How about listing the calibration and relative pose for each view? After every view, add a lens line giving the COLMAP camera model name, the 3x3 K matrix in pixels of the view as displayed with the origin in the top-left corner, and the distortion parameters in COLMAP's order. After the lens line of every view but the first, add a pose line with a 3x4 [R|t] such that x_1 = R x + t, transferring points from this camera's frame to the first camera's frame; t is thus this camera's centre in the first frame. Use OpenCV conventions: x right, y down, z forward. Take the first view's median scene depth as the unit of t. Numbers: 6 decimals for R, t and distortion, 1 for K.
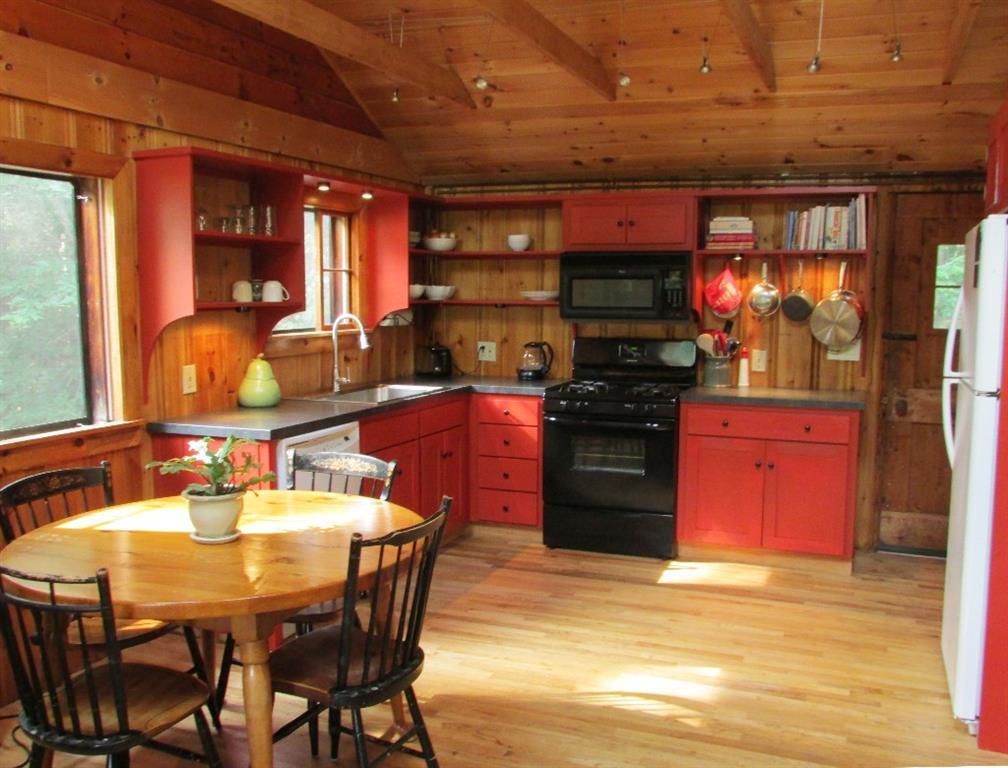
lens RADIAL K [[936.3, 0, 504.3], [0, 936.3, 370.9], [0, 0, 1]] dist [-0.010017, 0.000489]
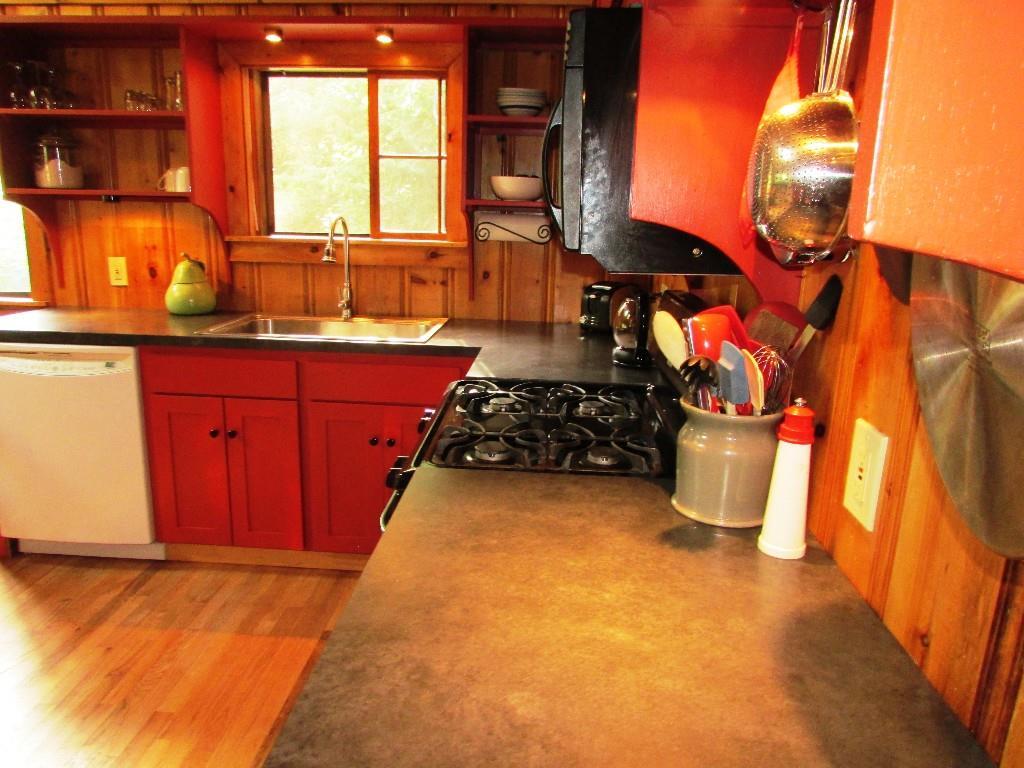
lens RADIAL K [[715.6, 0, 512.0], [0, 715.6, 384.0], [0, 0, 1]] dist [-0.055178, 0.001019]
pose [[0.313965, 0.234500, -0.920019, 0.495075], [-0.110027, 0.971476, 0.210068, -0.075599], [0.943038, 0.035273, 0.330810, 1.125920]]
